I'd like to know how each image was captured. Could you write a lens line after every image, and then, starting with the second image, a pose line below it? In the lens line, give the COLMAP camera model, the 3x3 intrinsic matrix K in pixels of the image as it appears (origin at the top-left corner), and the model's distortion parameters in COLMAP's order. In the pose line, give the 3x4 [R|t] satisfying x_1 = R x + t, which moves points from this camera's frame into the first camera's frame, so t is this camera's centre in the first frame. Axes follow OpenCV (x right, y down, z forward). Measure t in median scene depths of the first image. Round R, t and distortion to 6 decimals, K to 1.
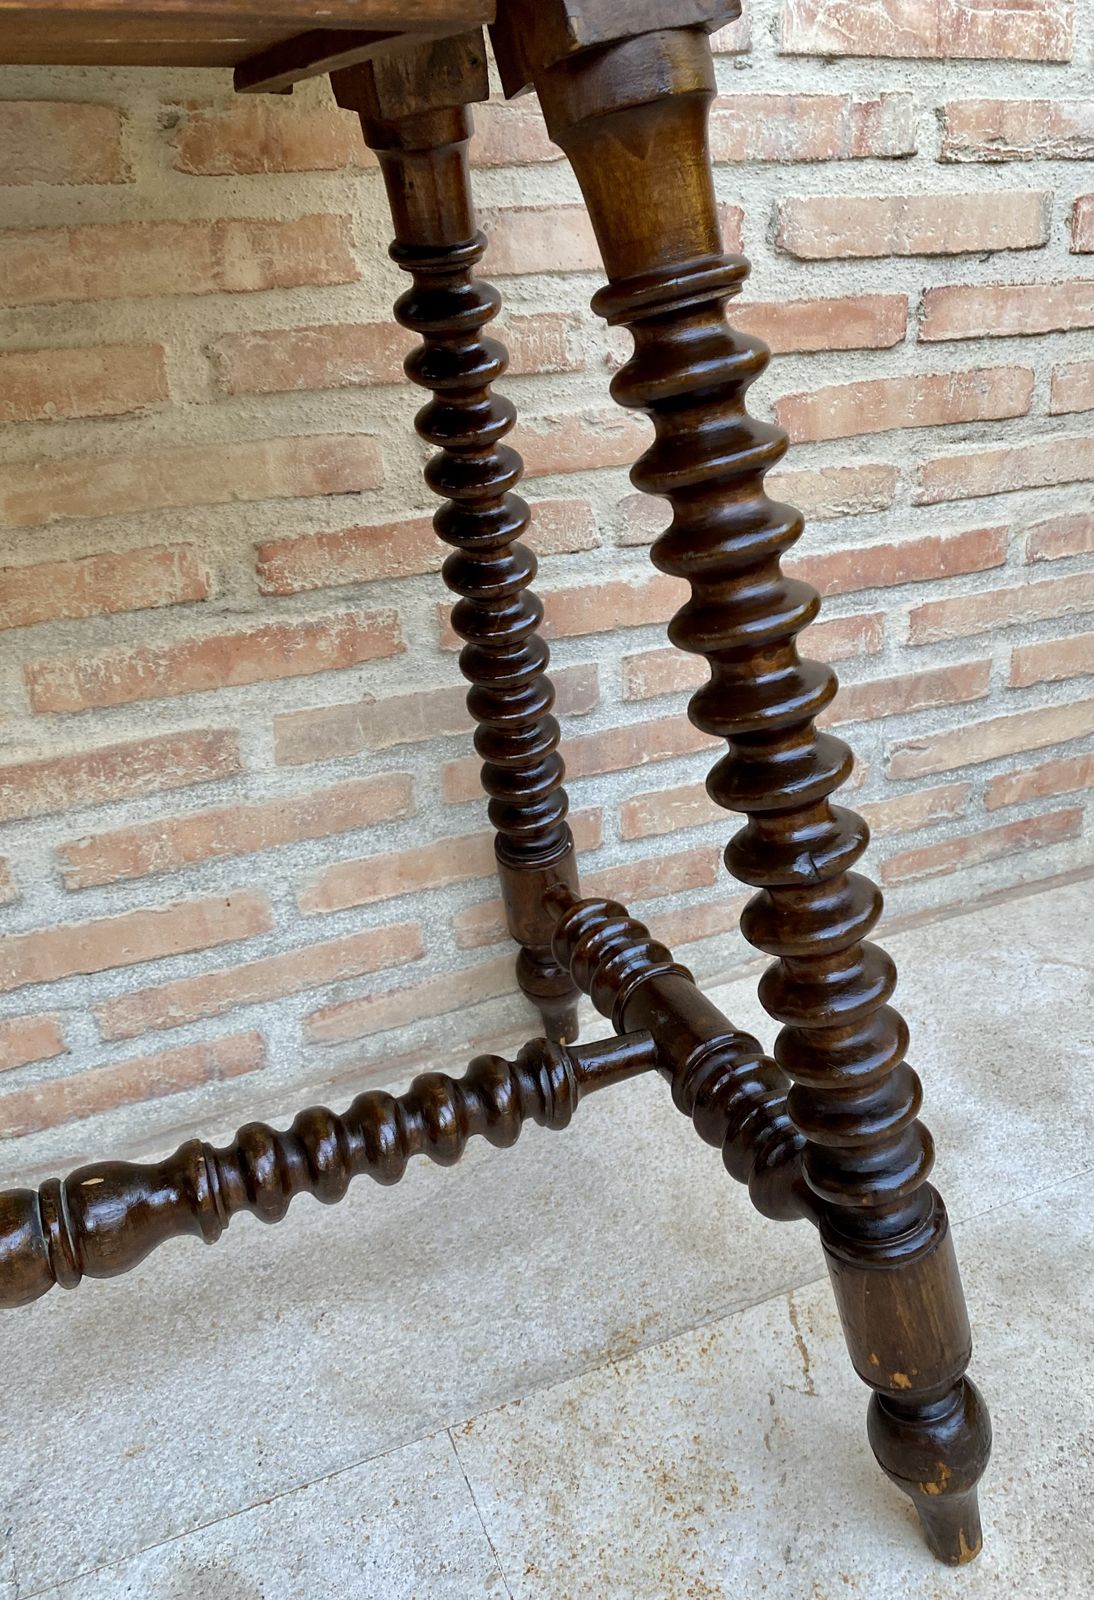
lens RADIAL K [[1272.4, 0, 635.5], [0, 1272.4, 819.2], [0, 0, 1]] dist [0.035864, -0.043487]
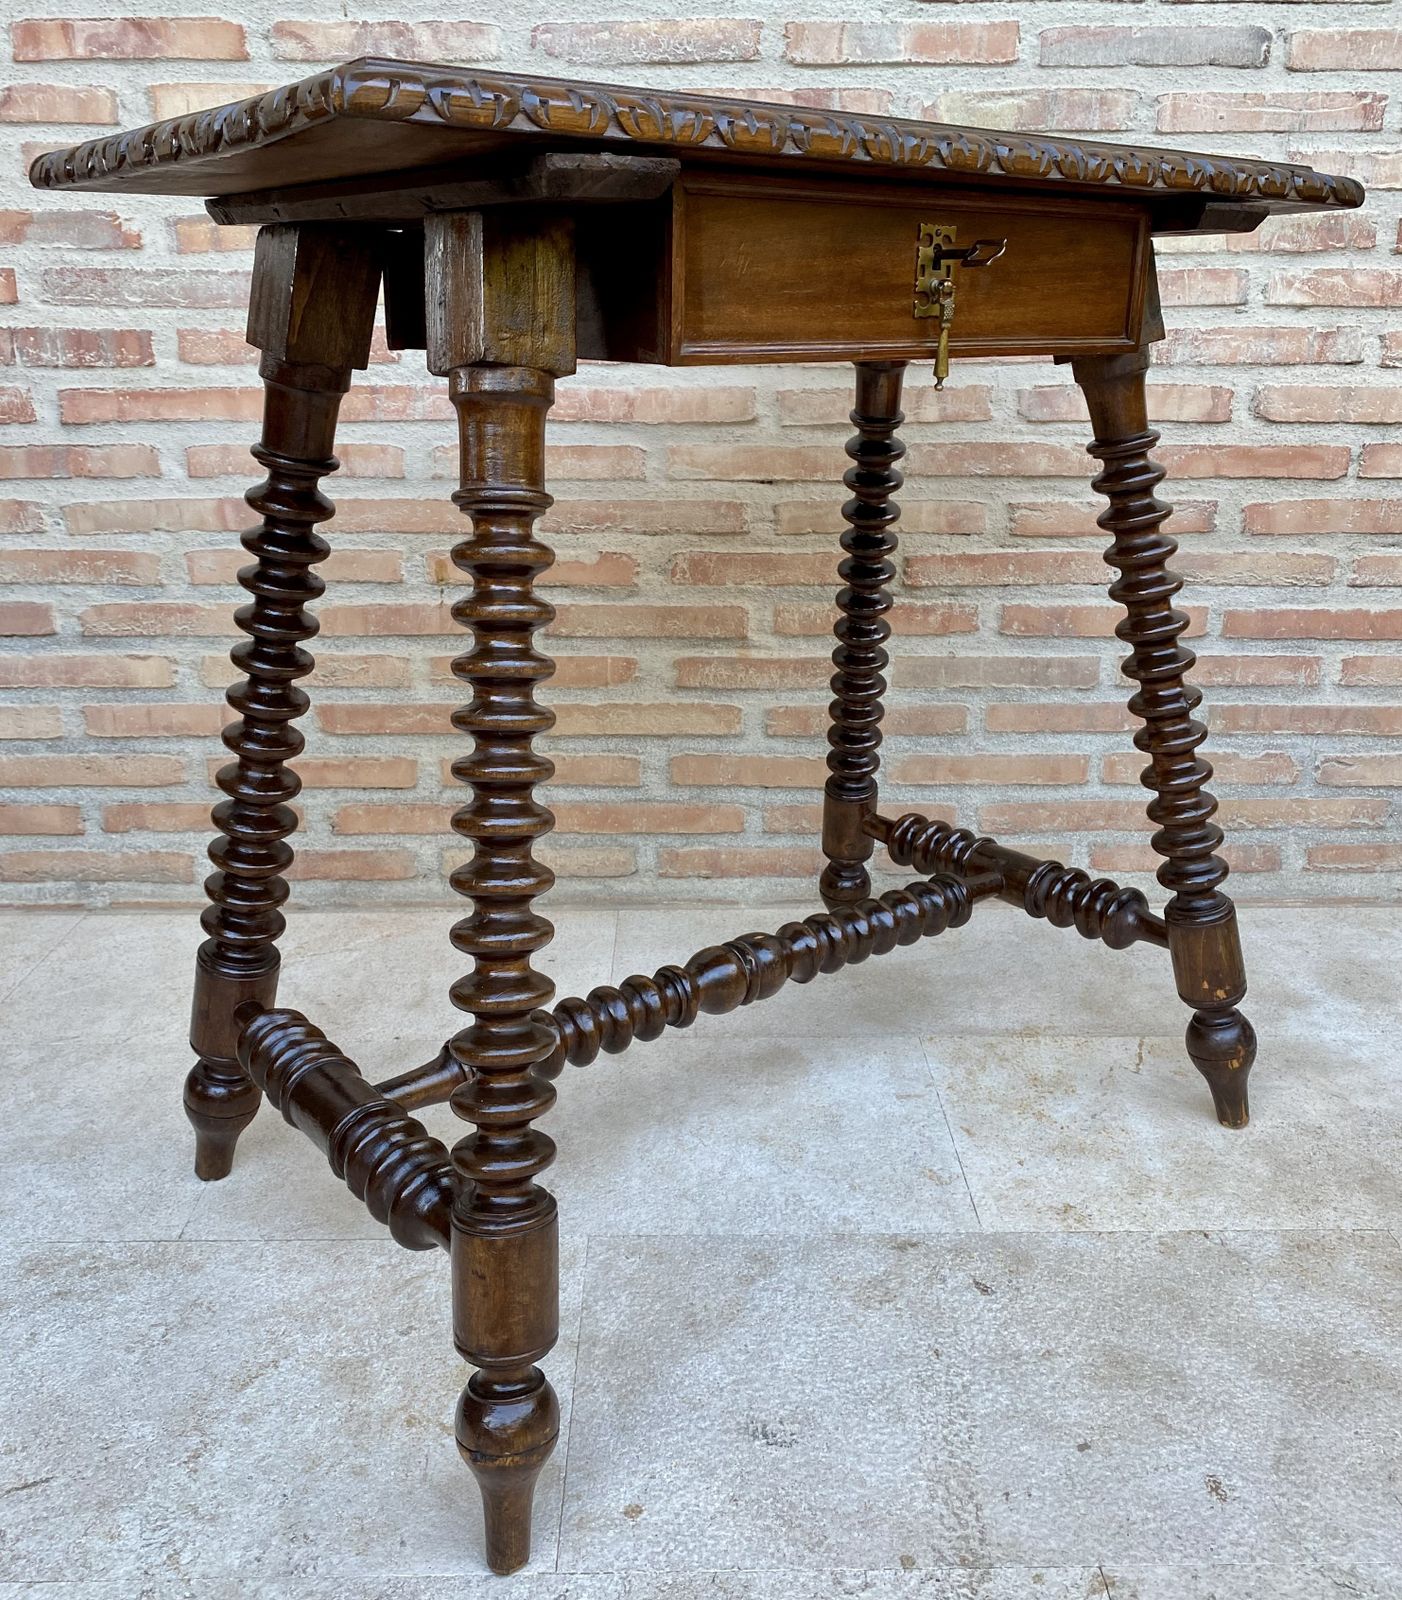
lens RADIAL K [[1425.4, 0, 707.0], [0, 1425.4, 759.7], [0, 0, 1]] dist [0.047667, -0.032929]
pose [[0.913994, 0.148242, -0.377677, 0.238716], [-0.203412, 0.972848, -0.110413, 0.329755], [0.351054, 0.177741, 0.919331, -0.862539]]
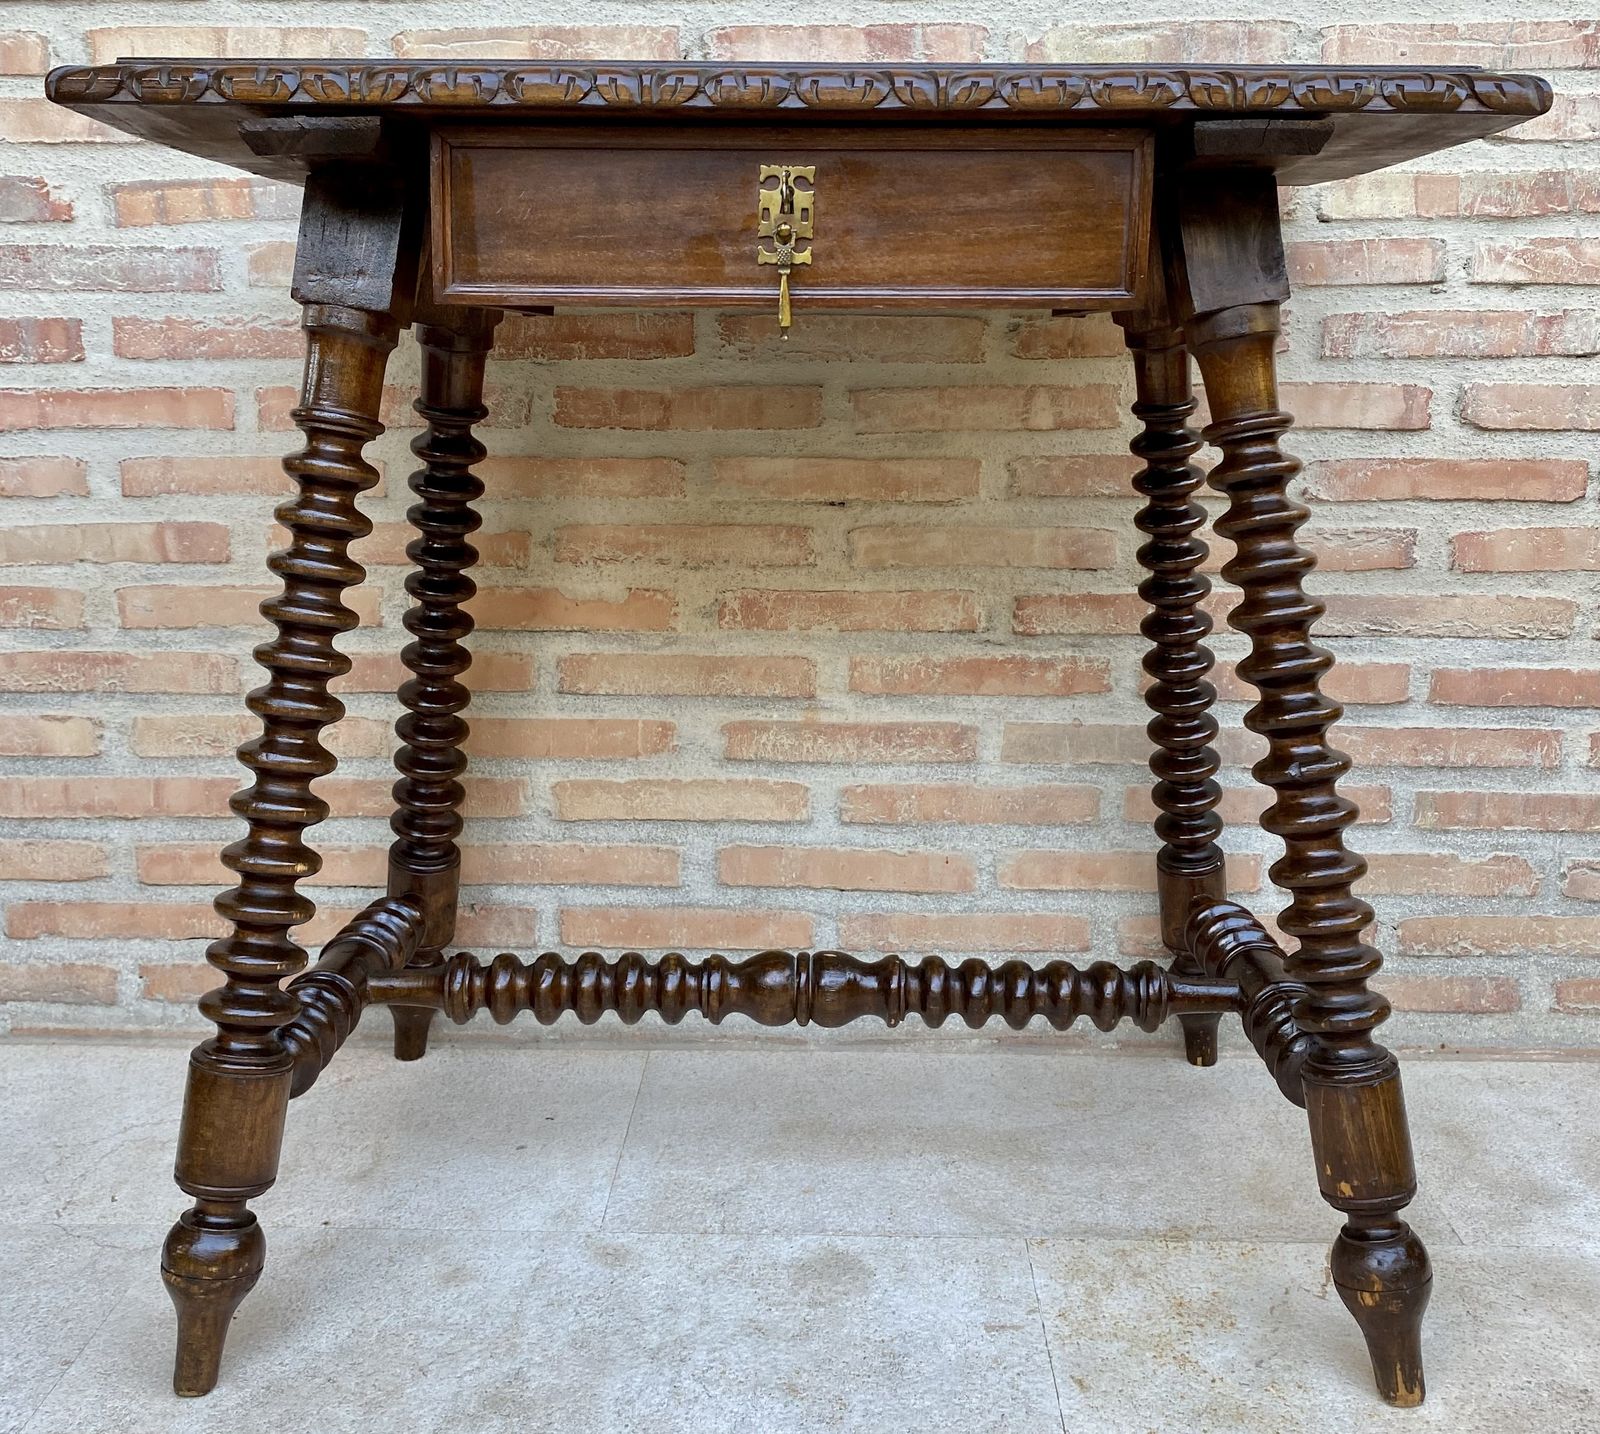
lens RADIAL K [[1616.5, 0, 791.2], [0, 1616.5, 671.8], [0, 0, 1]] dist [0.032528, 0.000000]
pose [[0.893536, 0.111847, -0.434837, 0.257346], [-0.219917, 0.953373, -0.206680, 0.277986], [0.391446, 0.280304, 0.876470, -0.617608]]
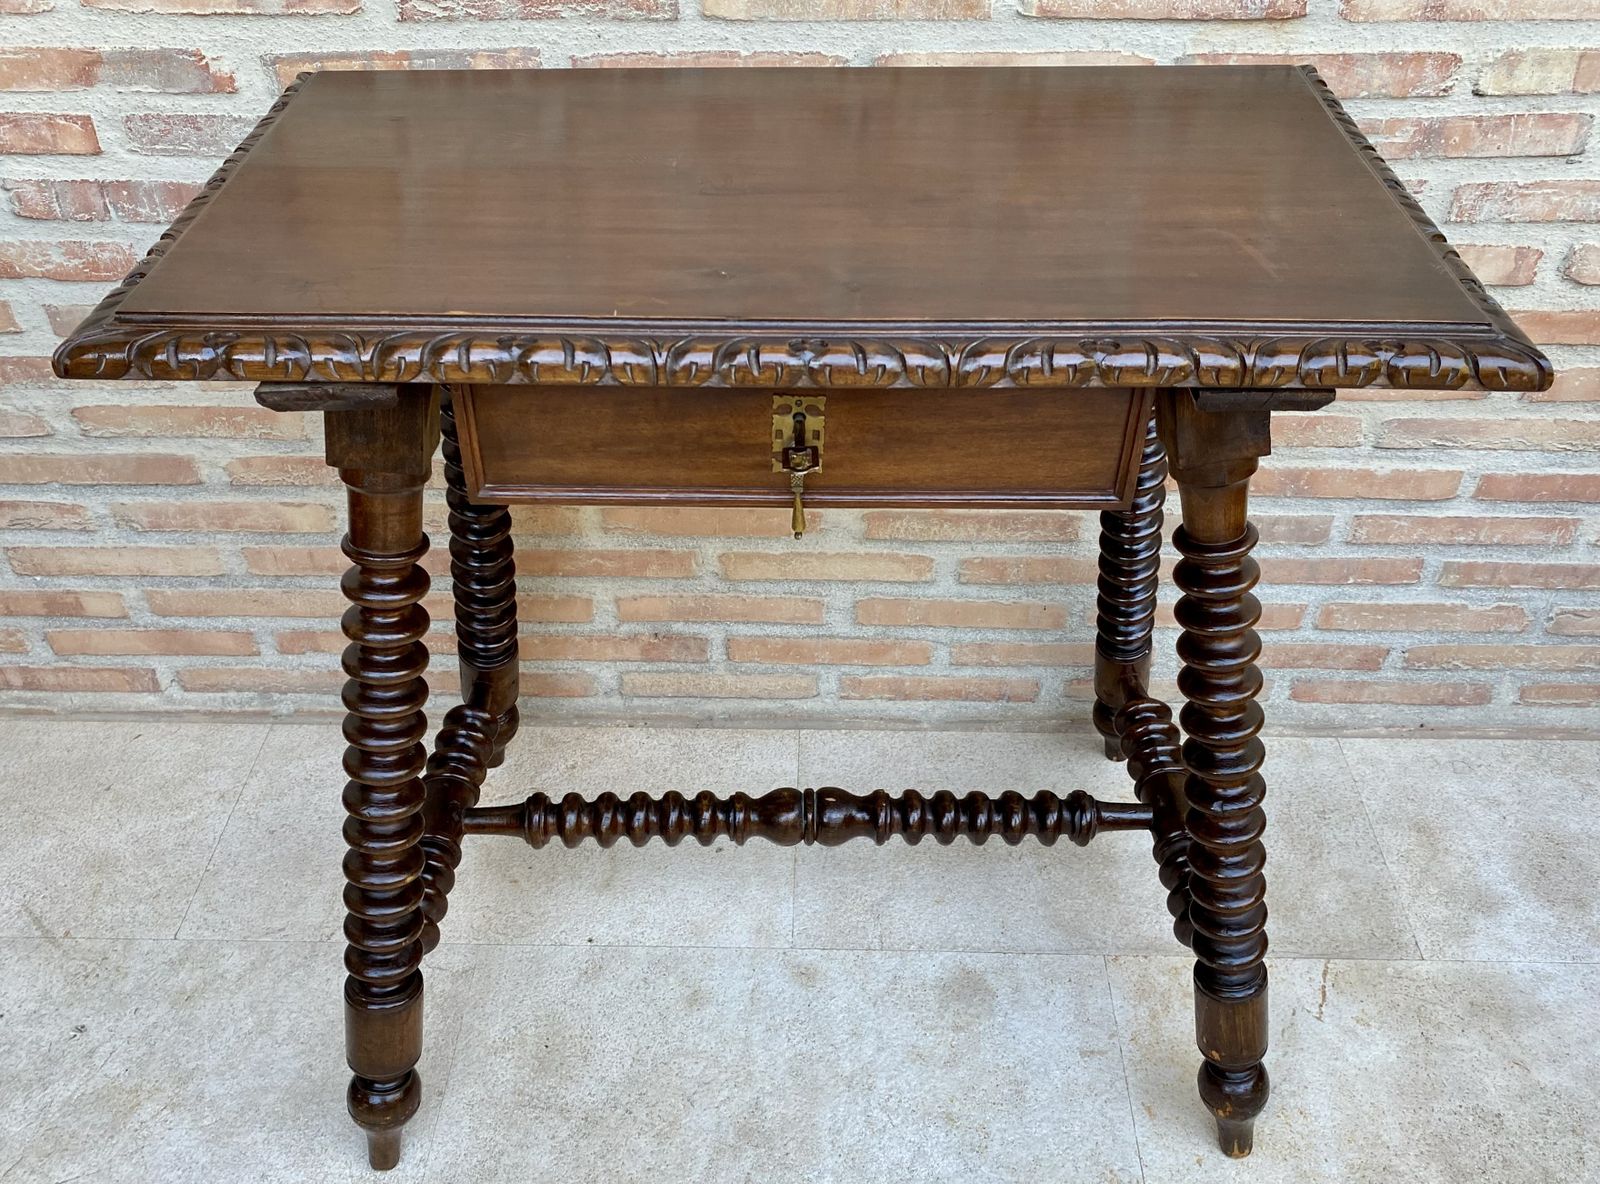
lens RADIAL K [[1377.5, 0, 801.0], [0, 1377.5, 593.9], [0, 0, 1]] dist [0.039041, -0.017323]
pose [[0.897024, 0.291769, -0.331992, -0.026958], [-0.213454, 0.943721, 0.252642, -0.346512], [0.387021, -0.155761, 0.908820, -0.734217]]
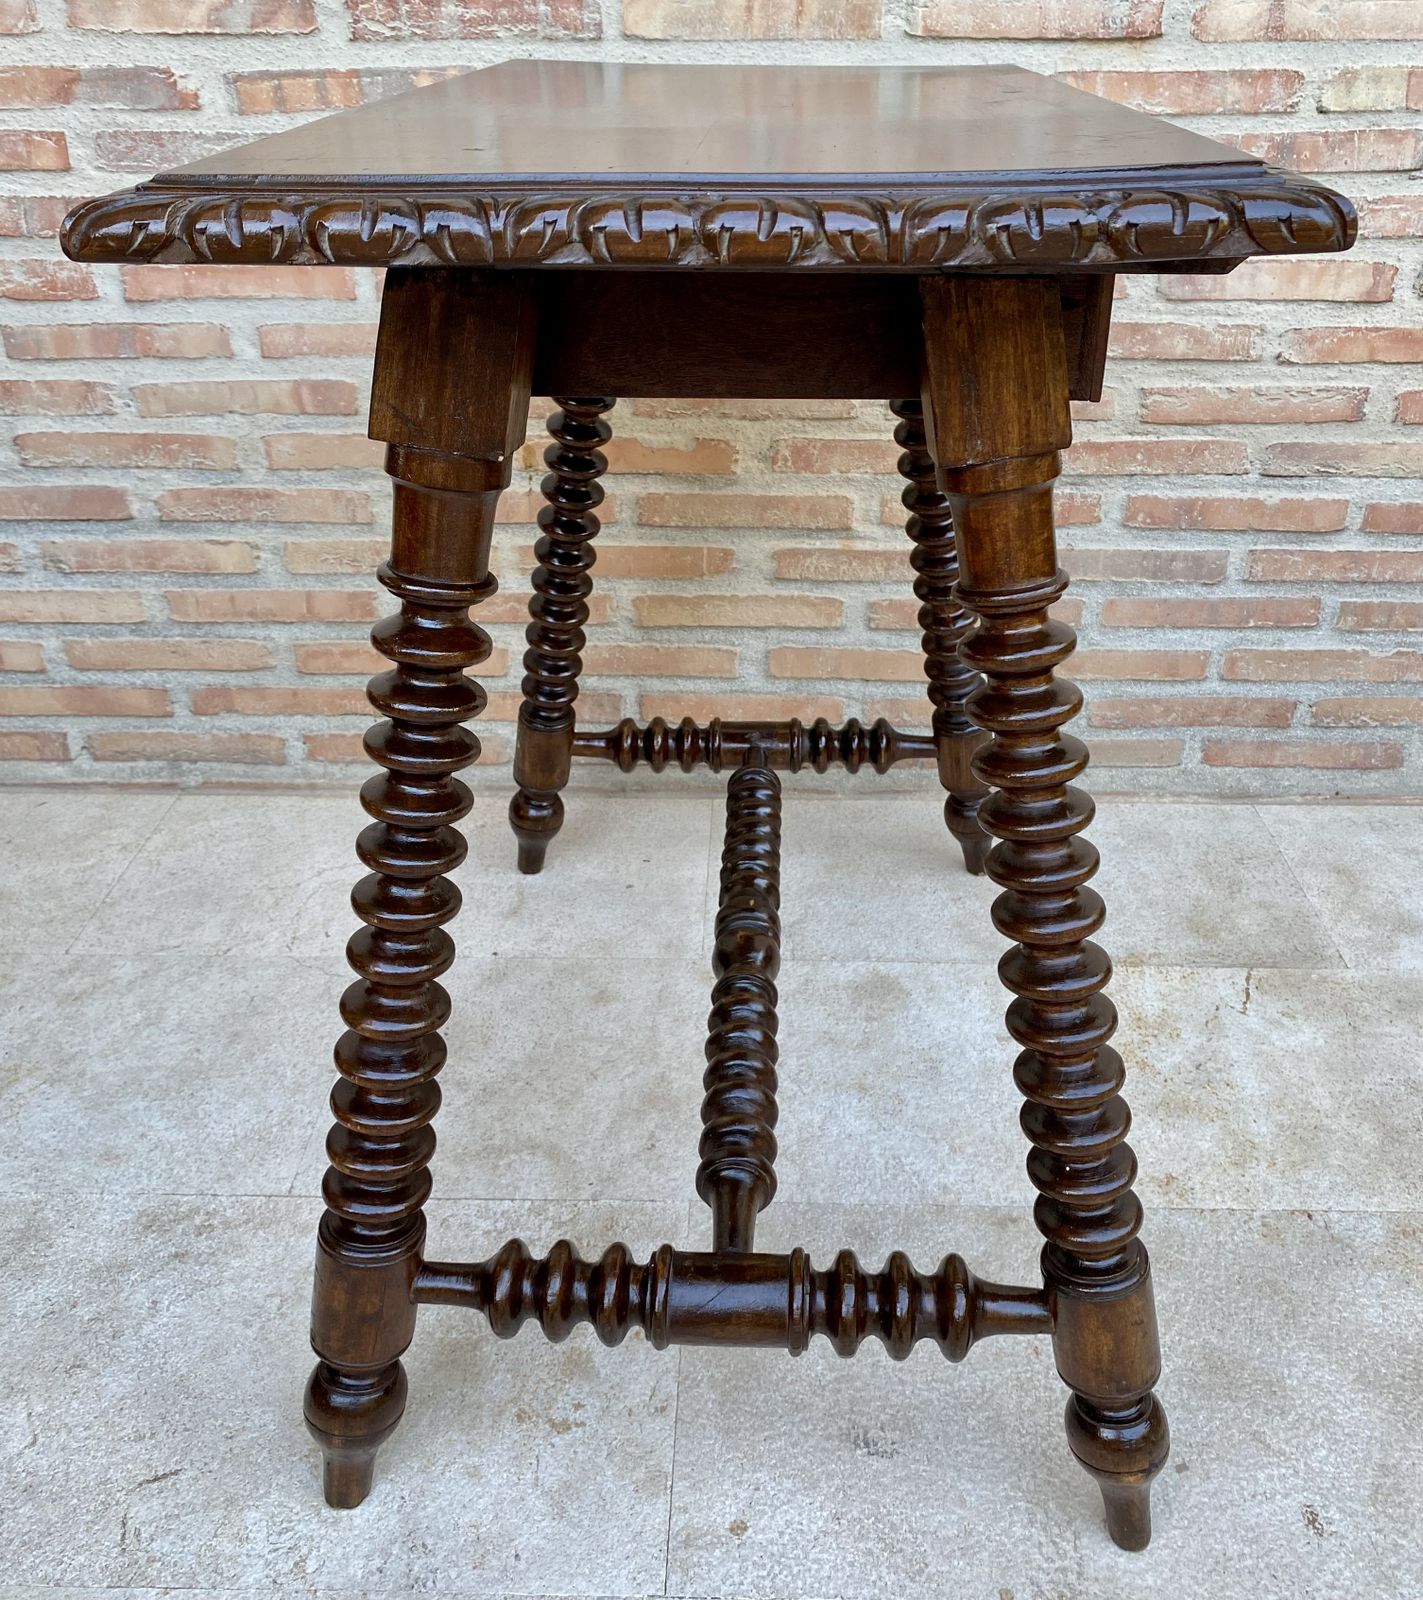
lens RADIAL K [[1432.1, 0, 738.8], [0, 1432.1, 718.2], [0, 0, 1]] dist [0.044955, -0.025527]
pose [[0.898924, 0.221347, -0.378076, 0.151086], [-0.216119, 0.974713, 0.056801, 0.103894], [0.381089, 0.030650, 0.924030, -0.842114]]
